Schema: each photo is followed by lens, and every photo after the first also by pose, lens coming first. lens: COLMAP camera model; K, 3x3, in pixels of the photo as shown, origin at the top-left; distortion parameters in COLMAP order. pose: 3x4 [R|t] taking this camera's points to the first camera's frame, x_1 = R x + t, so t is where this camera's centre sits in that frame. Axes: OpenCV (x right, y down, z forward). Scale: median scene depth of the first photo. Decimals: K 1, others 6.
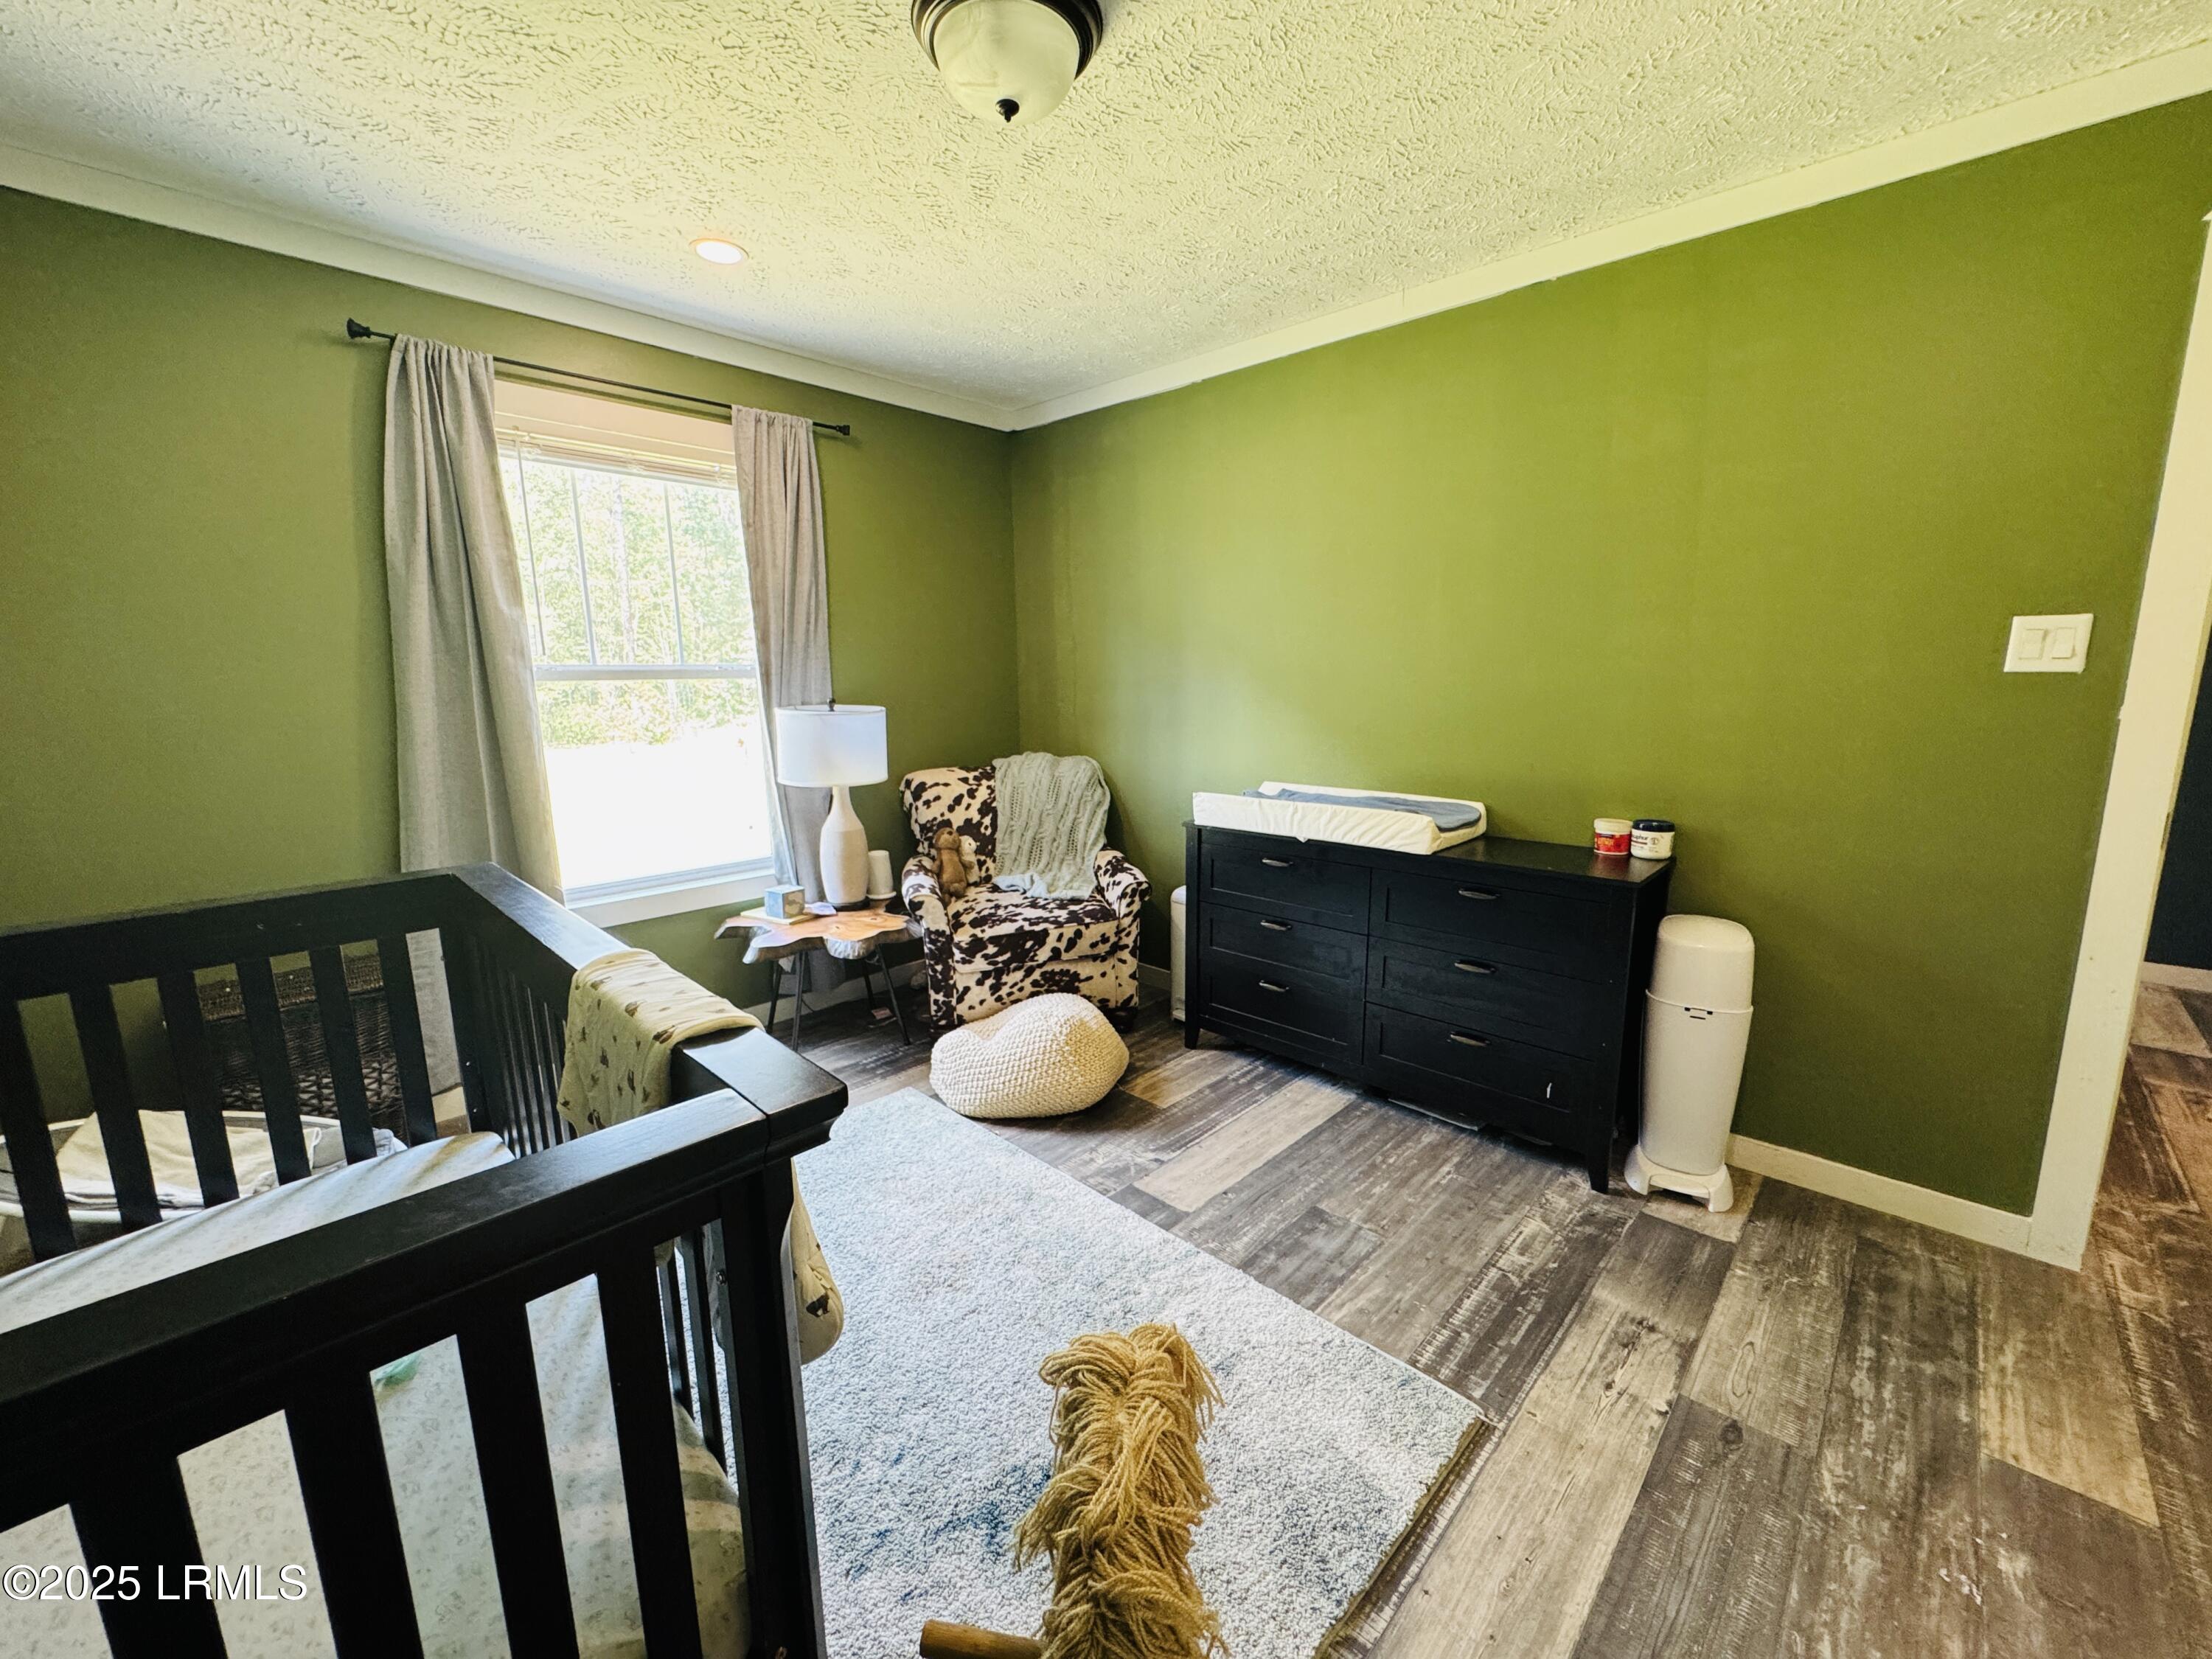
lens RADIAL K [[892.5, 0, 1097.7], [0, 892.5, 826.0], [0, 0, 1]] dist [-0.001659, 0.000119]
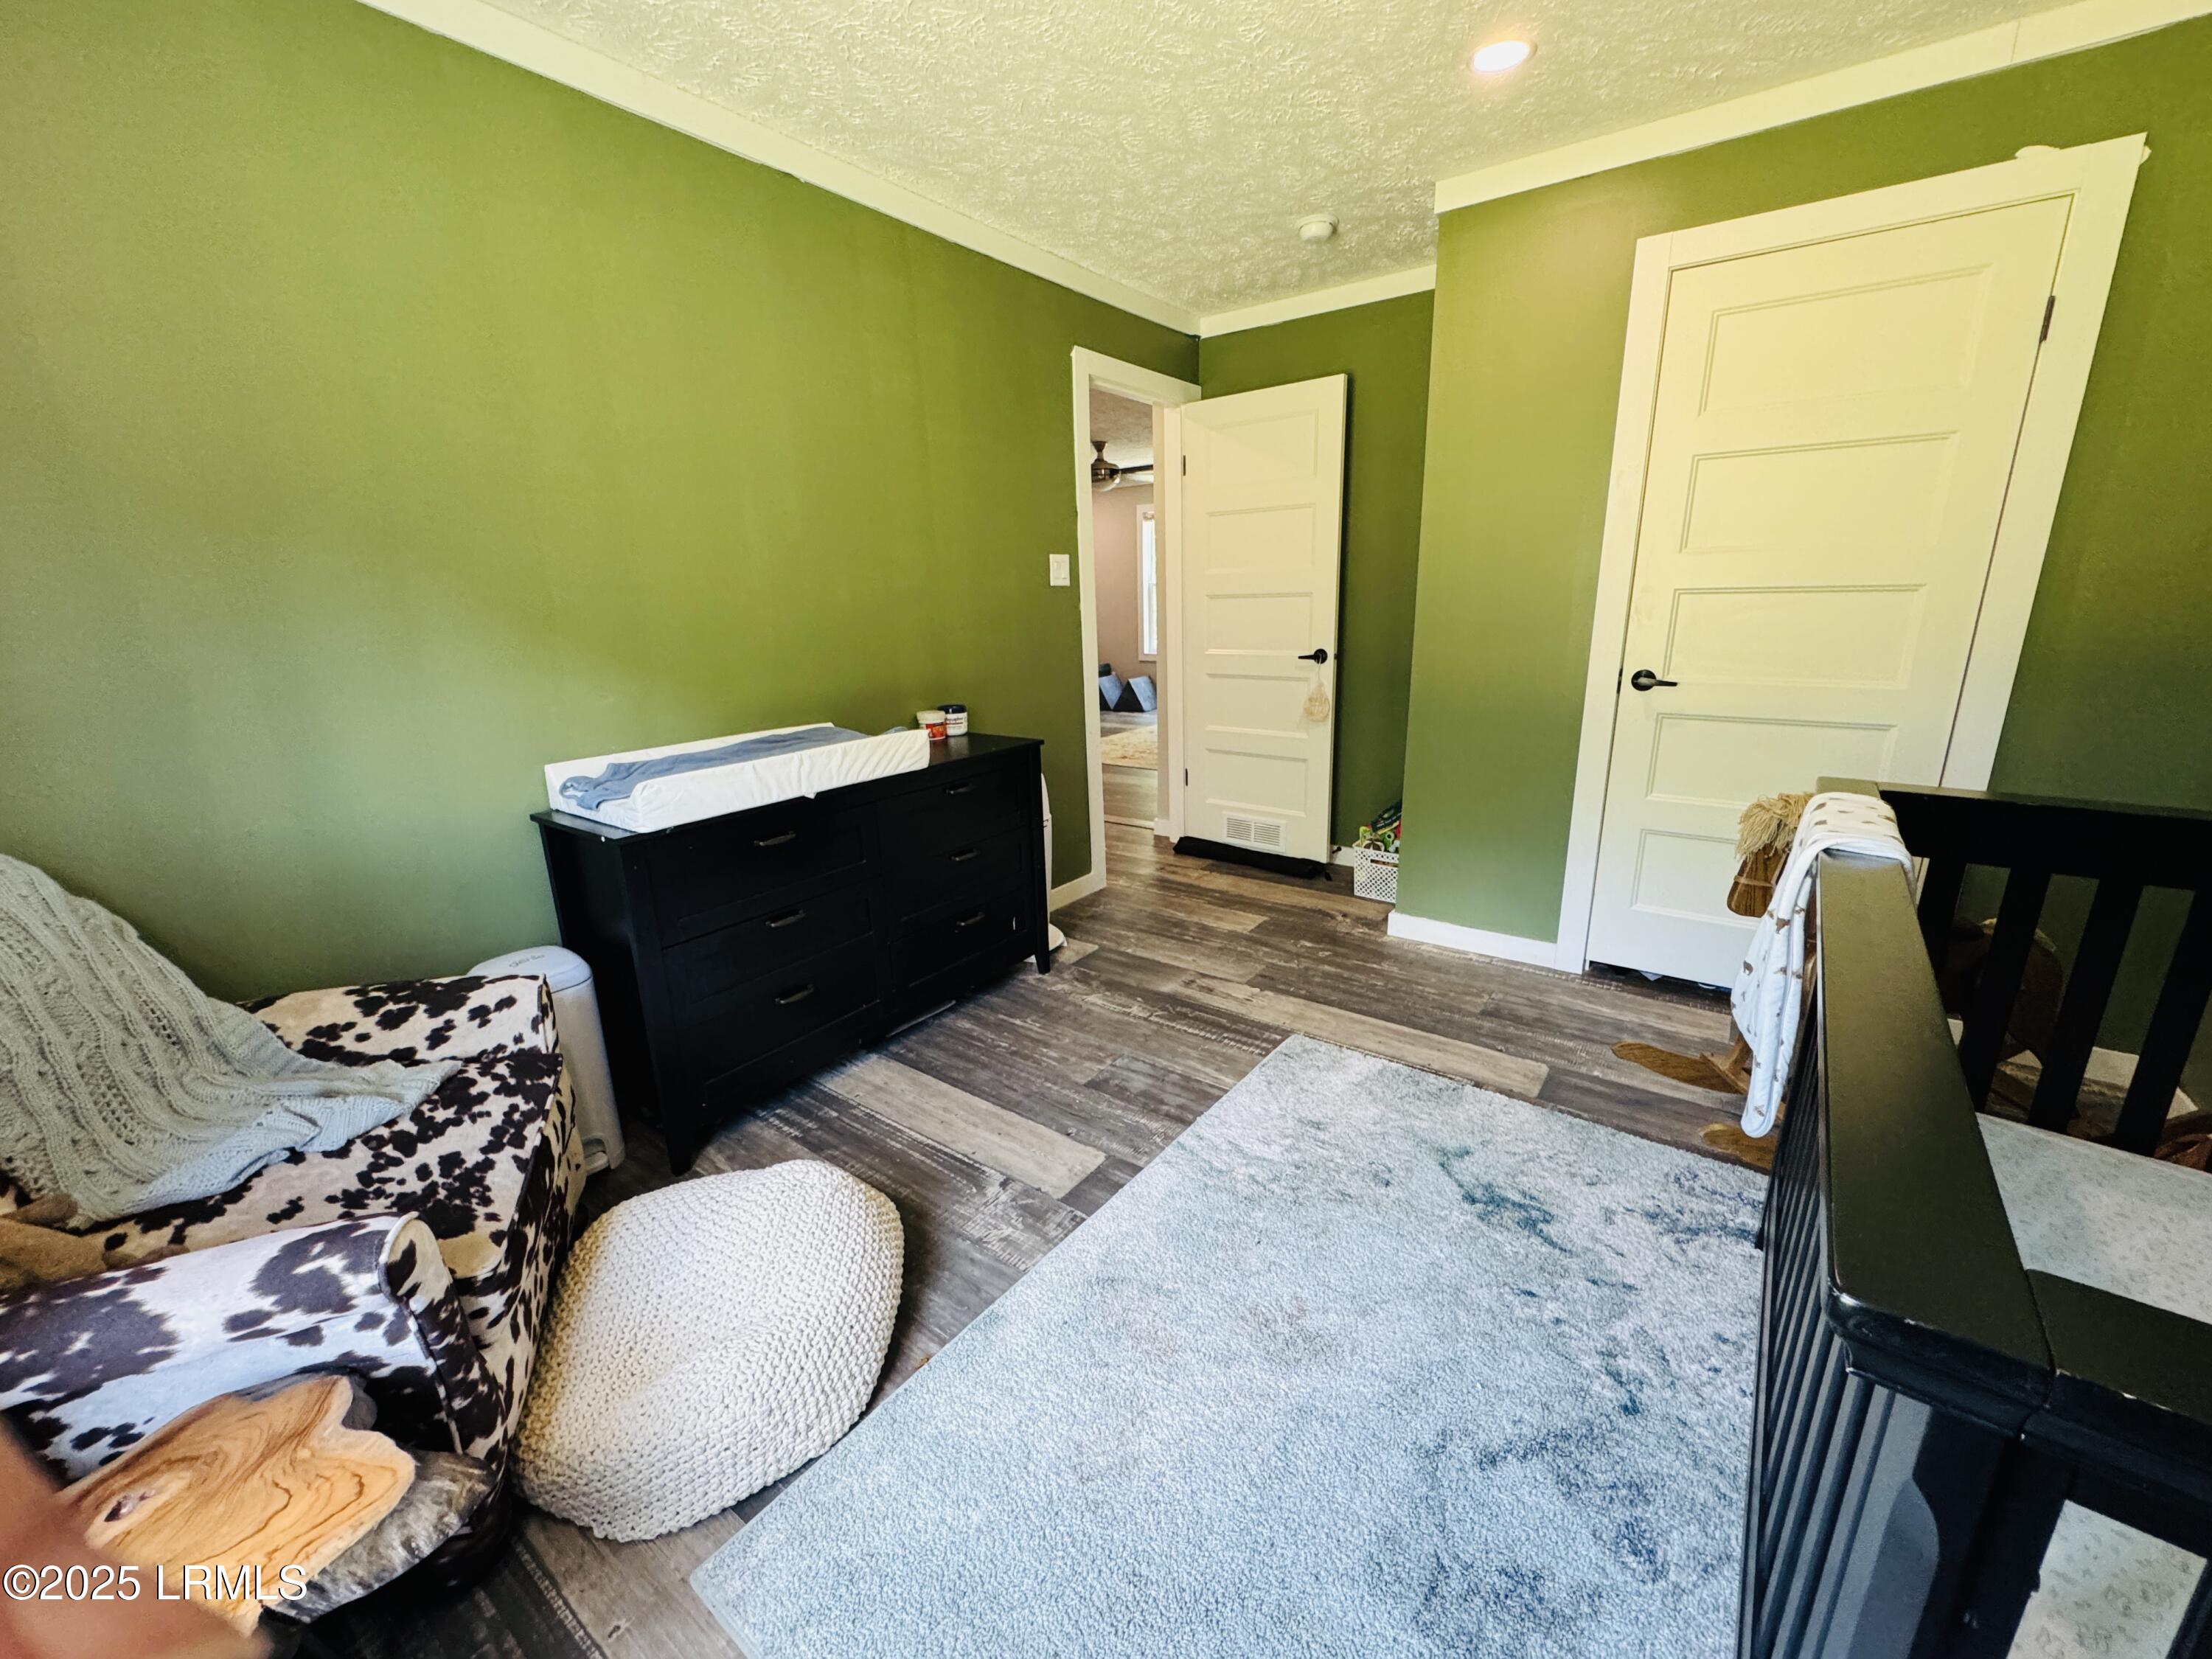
lens RADIAL K [[892.5, 0, 1115.8], [0, 892.5, 825.2], [0, 0, 1]] dist [-0.001659, 0.000119]
pose [[-0.140034, -0.242989, 0.959868, -0.865332], [0.192776, 0.944179, 0.267141, -0.178746], [-0.971199, 0.222449, -0.085375, 1.188978]]
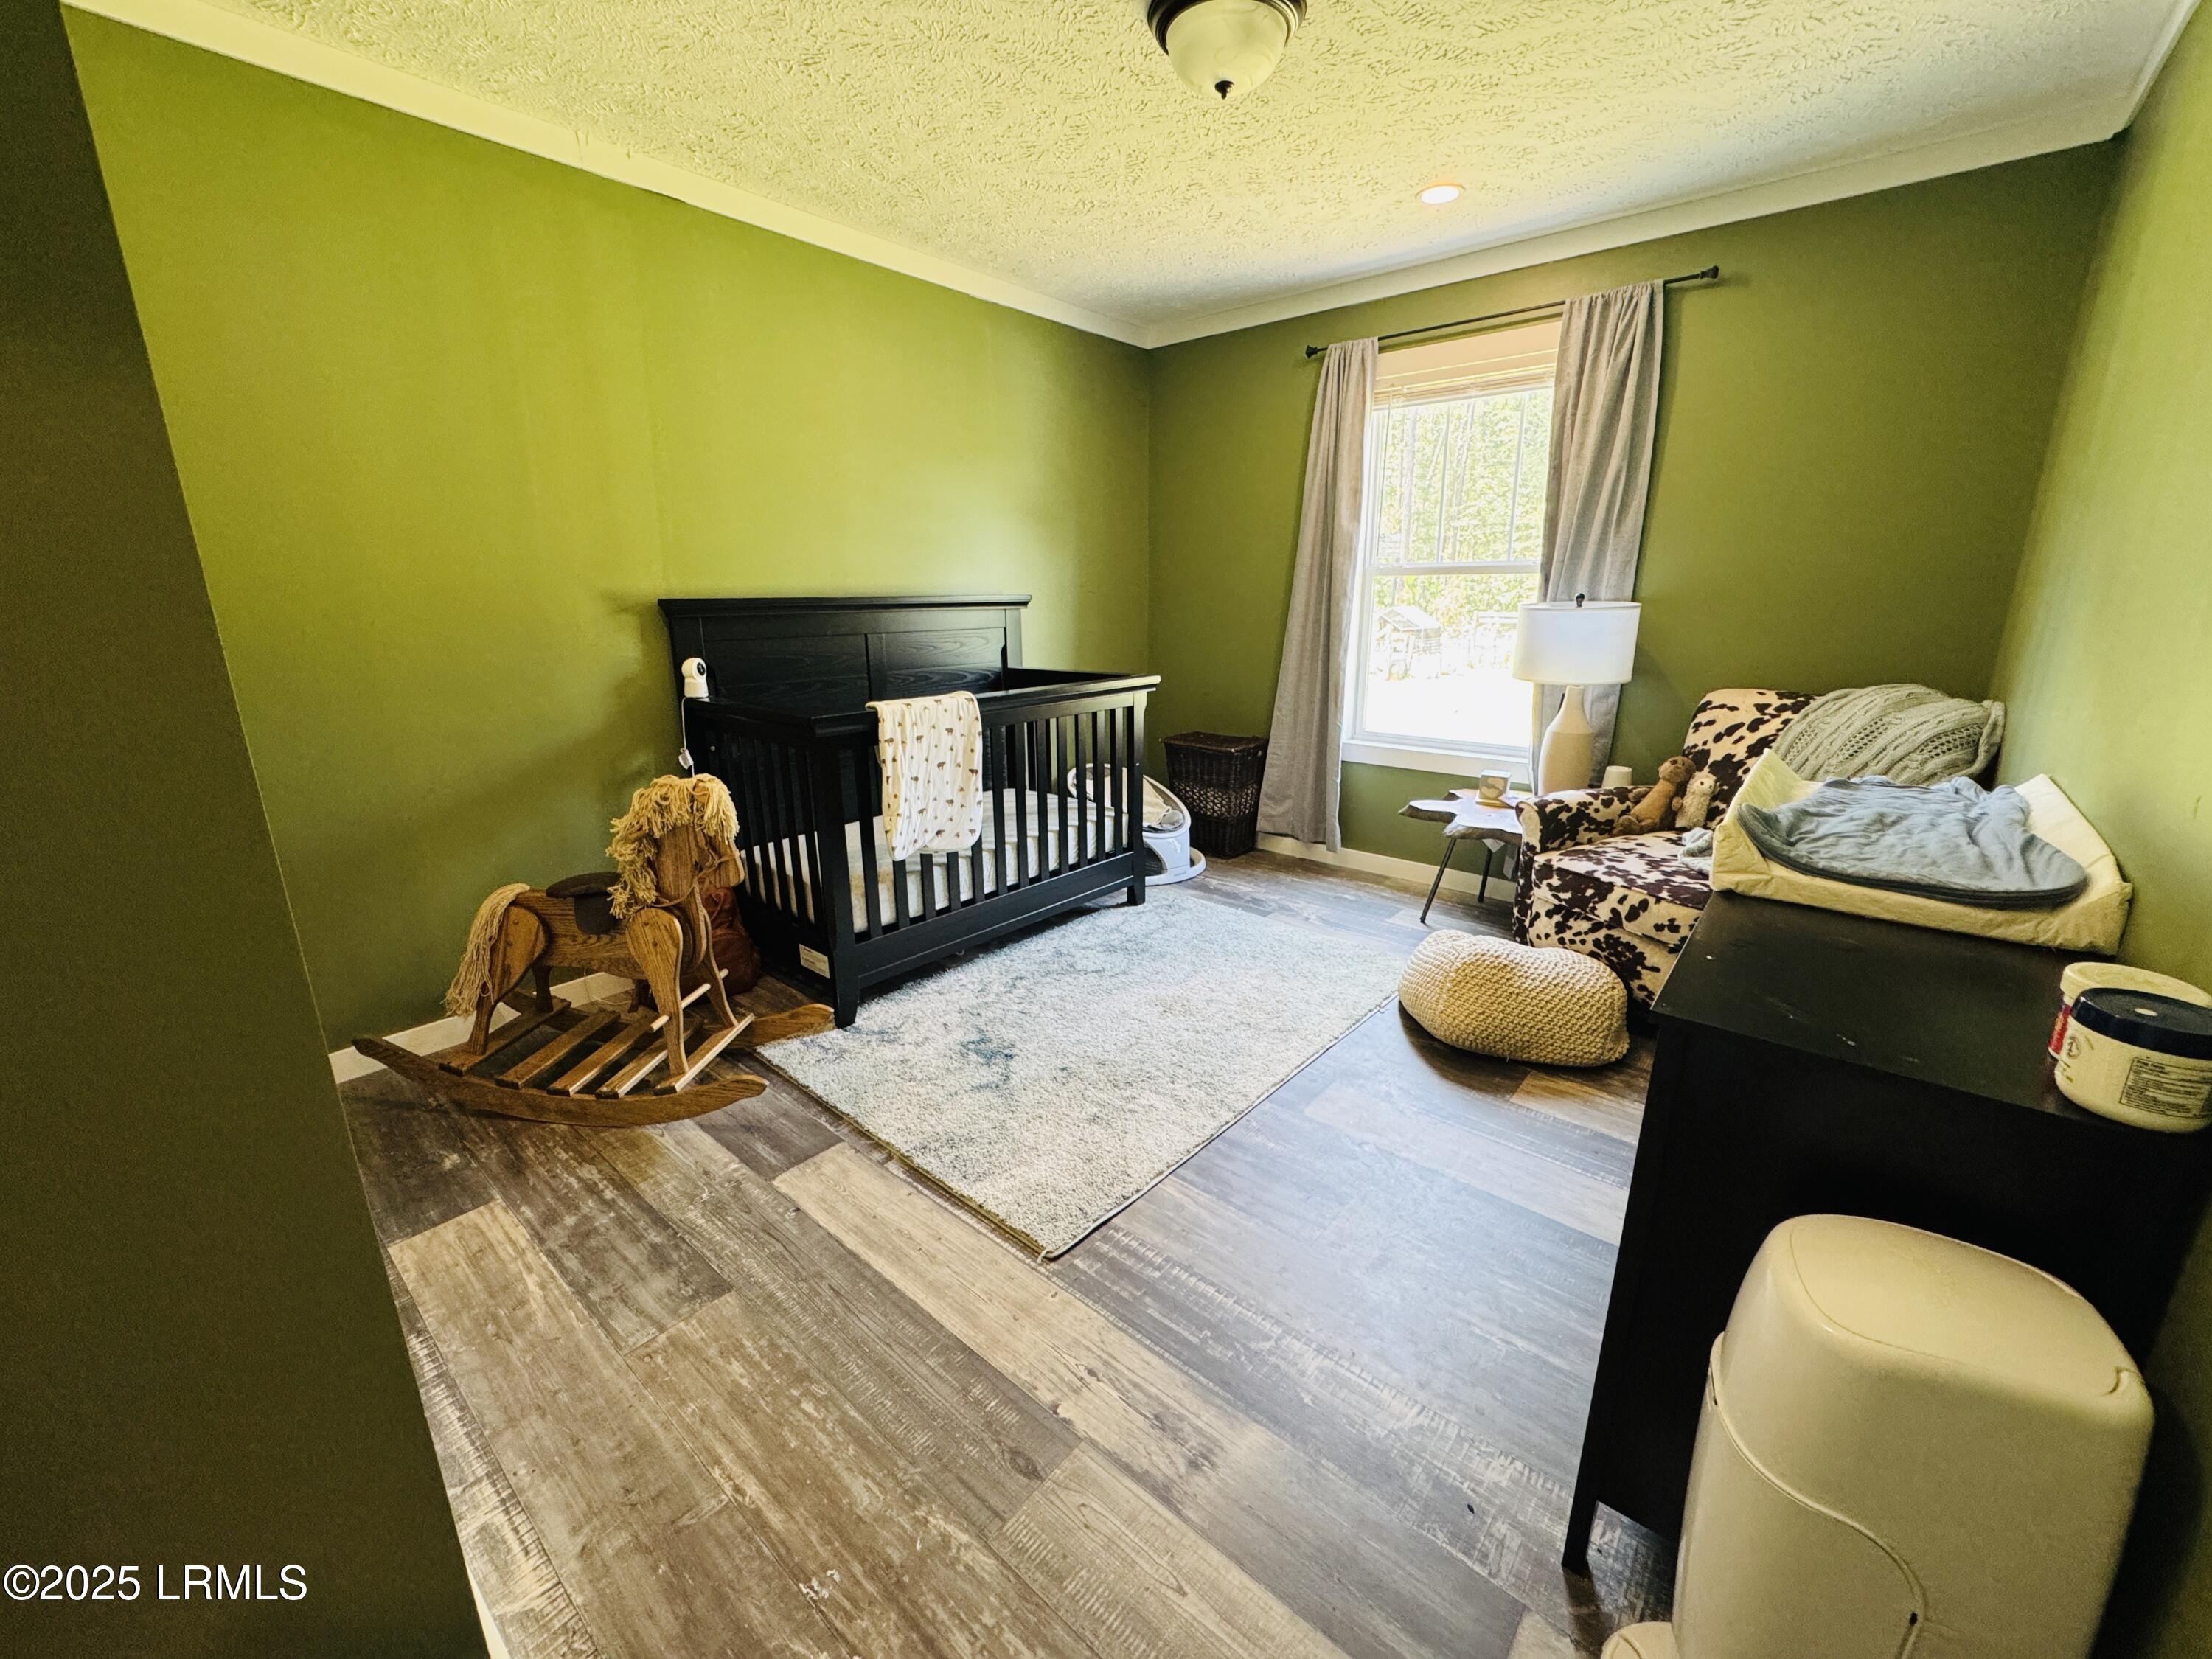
lens RADIAL K [[892.5, 0, 1129.3], [0, 892.5, 836.3], [0, 0, 1]] dist [-0.001659, 0.000119]
pose [[0.065835, 0.276405, -0.958784, 1.339730], [-0.159901, 0.951373, 0.263289, -0.139691], [0.984935, 0.135977, 0.106831, 0.897259]]
